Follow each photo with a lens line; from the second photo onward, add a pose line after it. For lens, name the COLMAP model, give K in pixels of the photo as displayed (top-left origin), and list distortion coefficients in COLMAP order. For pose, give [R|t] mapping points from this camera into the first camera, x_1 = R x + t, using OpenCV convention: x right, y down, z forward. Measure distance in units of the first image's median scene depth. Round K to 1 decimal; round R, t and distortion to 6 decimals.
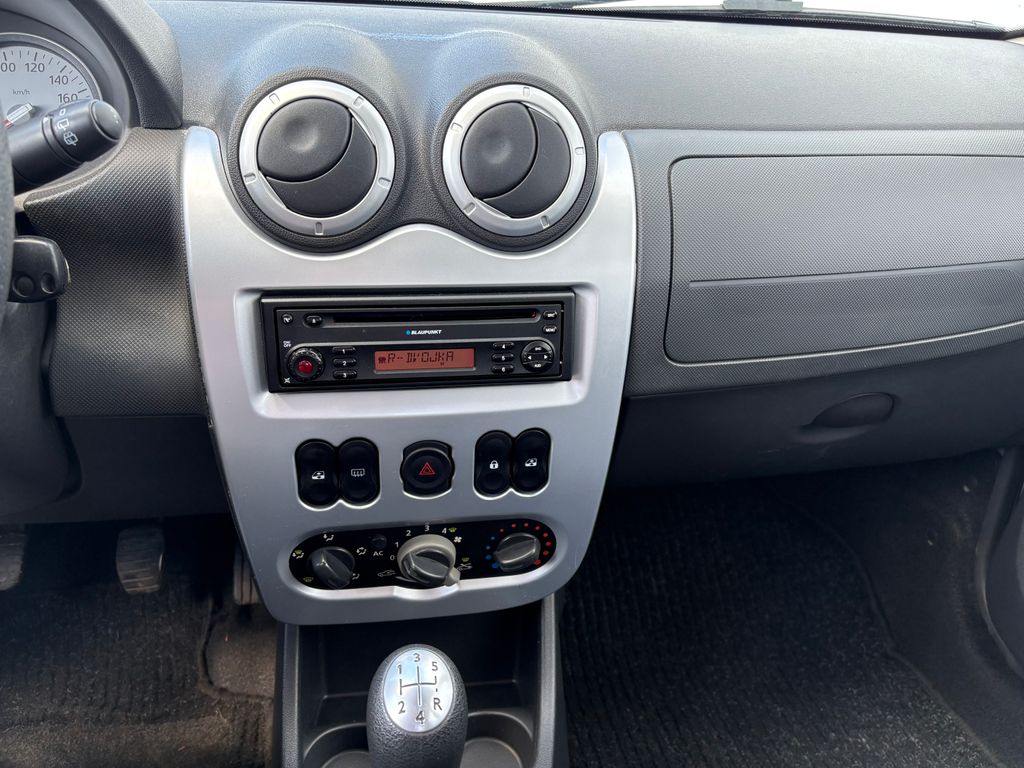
lens RADIAL K [[779.6, 0, 512.0], [0, 779.6, 384.0], [0, 0, 1]] dist [0.007517, 0.001261]
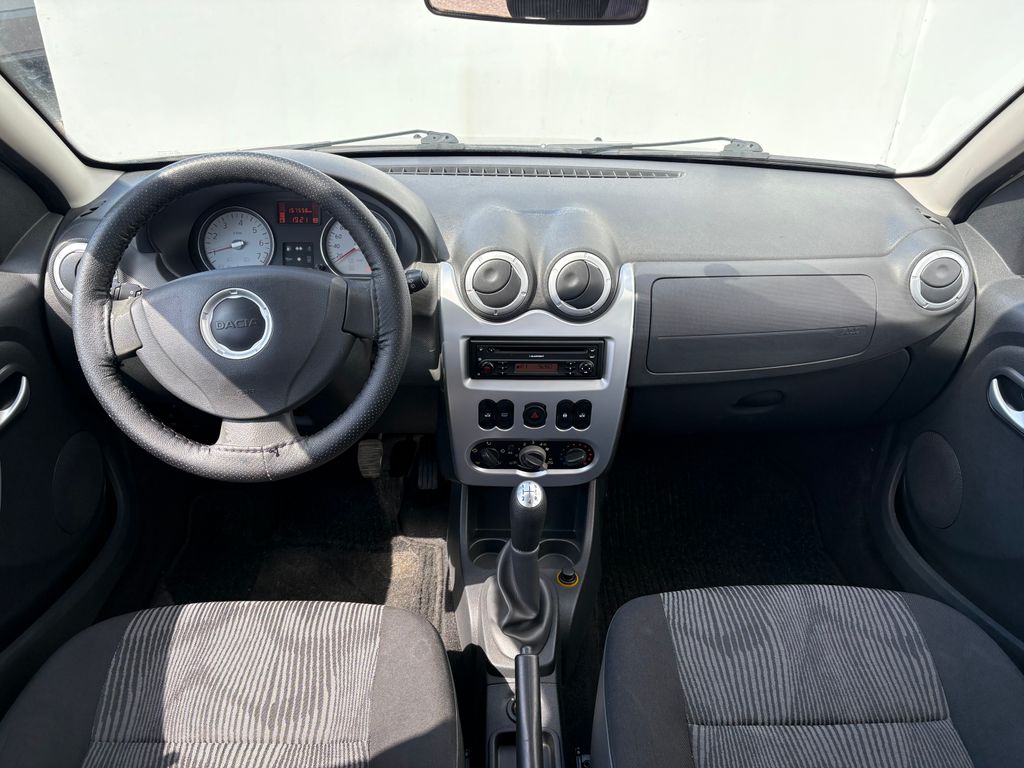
lens RADIAL K [[764.0, 0, 541.5], [0, 764.0, 384.4], [0, 0, 1]] dist [-0.001258, 0.001215]
pose [[0.994567, 0.053609, -0.089233, 0.097638], [-0.048651, 0.997197, 0.056838, -0.101138], [0.092030, -0.052188, 0.994388, -1.137670]]
